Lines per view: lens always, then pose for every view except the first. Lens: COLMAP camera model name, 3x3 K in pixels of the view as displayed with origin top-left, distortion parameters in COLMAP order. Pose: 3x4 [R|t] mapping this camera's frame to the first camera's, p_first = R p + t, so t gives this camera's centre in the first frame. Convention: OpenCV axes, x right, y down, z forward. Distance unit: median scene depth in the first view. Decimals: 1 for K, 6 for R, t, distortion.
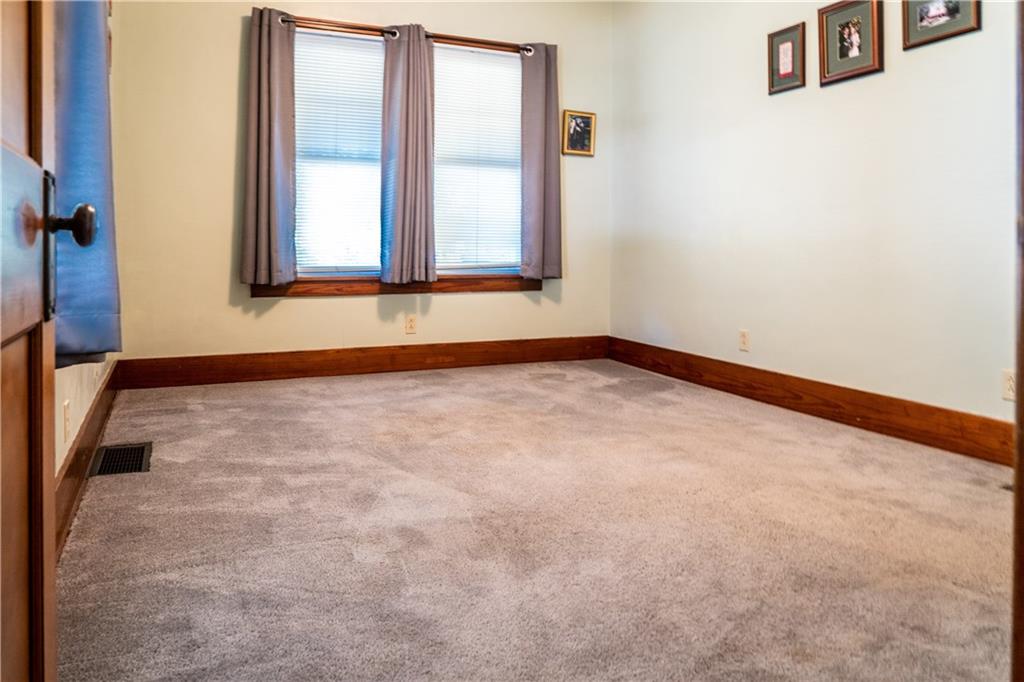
lens RADIAL K [[704.2, 0, 512.0], [0, 704.2, 341.0], [0, 0, 1]] dist [-0.002971, -0.000097]
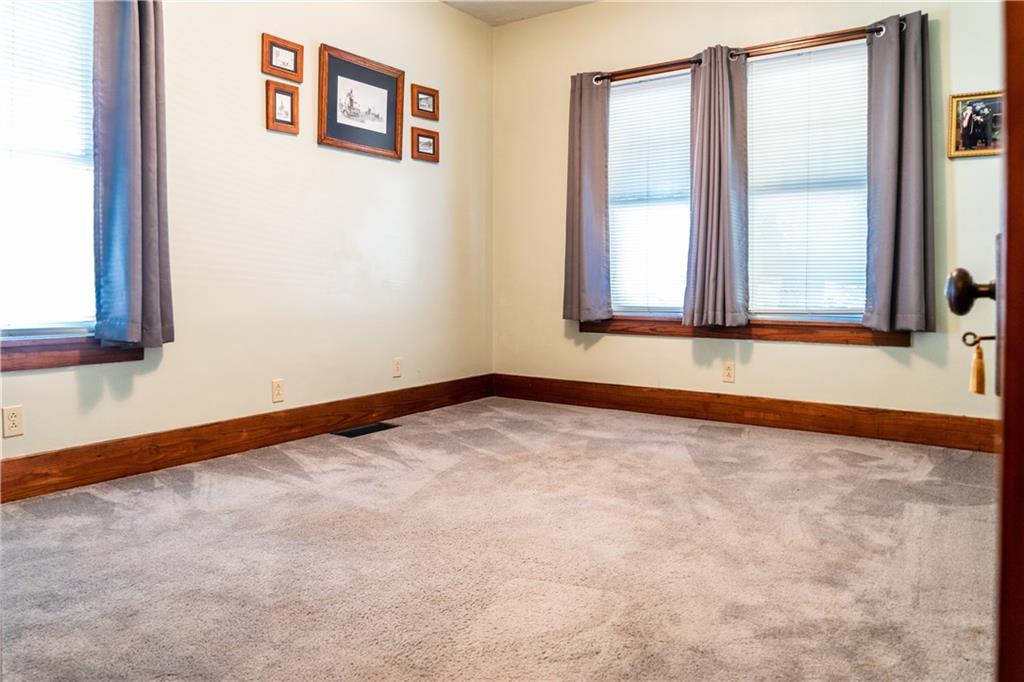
lens RADIAL K [[706.0, 0, 514.4], [0, 706.0, 375.6], [0, 0, 1]] dist [-0.006816, -0.000082]
pose [[0.539692, 0.114304, -0.834066, 0.505673], [-0.104420, 0.992178, 0.068405, -0.056572], [0.835361, 0.050176, 0.547406, 0.285589]]
